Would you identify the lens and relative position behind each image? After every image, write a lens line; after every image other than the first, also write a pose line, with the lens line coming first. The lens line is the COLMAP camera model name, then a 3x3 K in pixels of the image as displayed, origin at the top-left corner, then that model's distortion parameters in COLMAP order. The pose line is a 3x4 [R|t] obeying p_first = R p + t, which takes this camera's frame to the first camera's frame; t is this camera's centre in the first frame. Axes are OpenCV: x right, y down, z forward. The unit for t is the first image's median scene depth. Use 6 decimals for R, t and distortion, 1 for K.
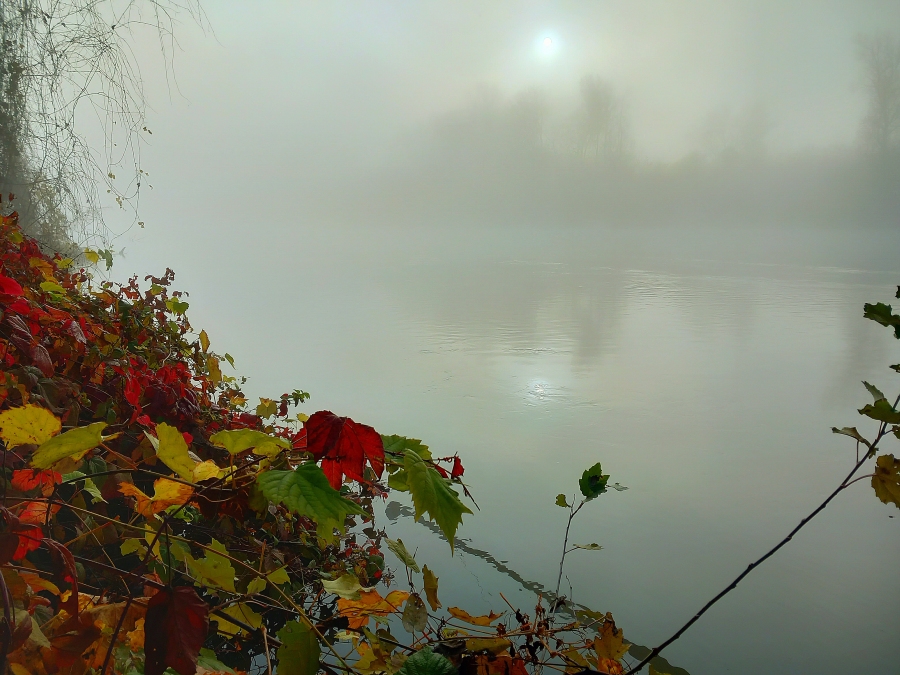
lens RADIAL K [[753.3, 0, 450.0], [0, 753.3, 337.5], [0, 0, 1]] dist [0.001043, 0.052646]
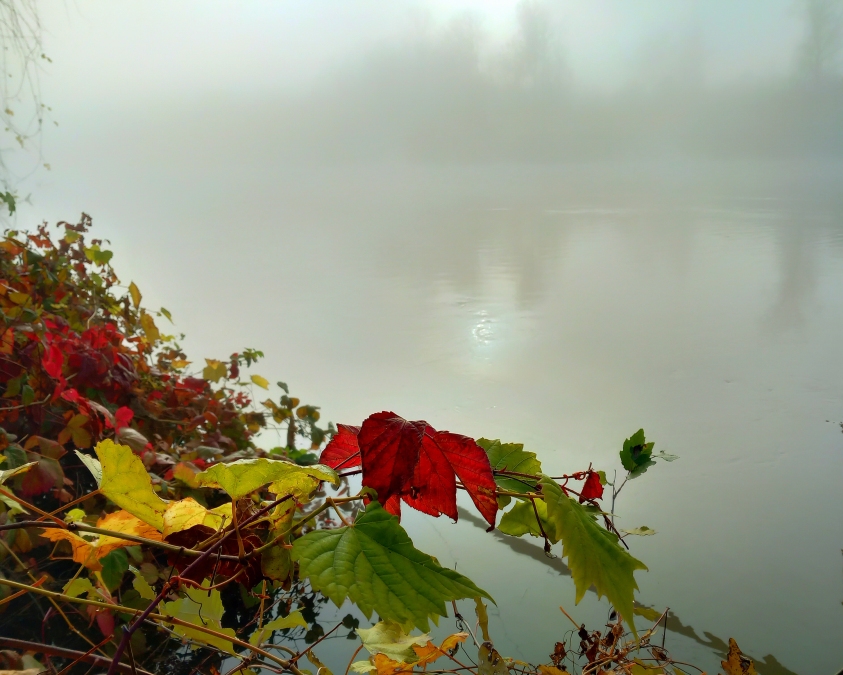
lens RADIAL K [[719.0, 0, 421.3], [0, 719.0, 361.1], [0, 0, 1]] dist [0.033432, -0.009737]
pose [[0.996869, -0.037848, 0.069420, -0.061634], [0.030061, 0.993480, 0.109975, -0.001823], [-0.073130, -0.107544, 0.991507, 0.153552]]
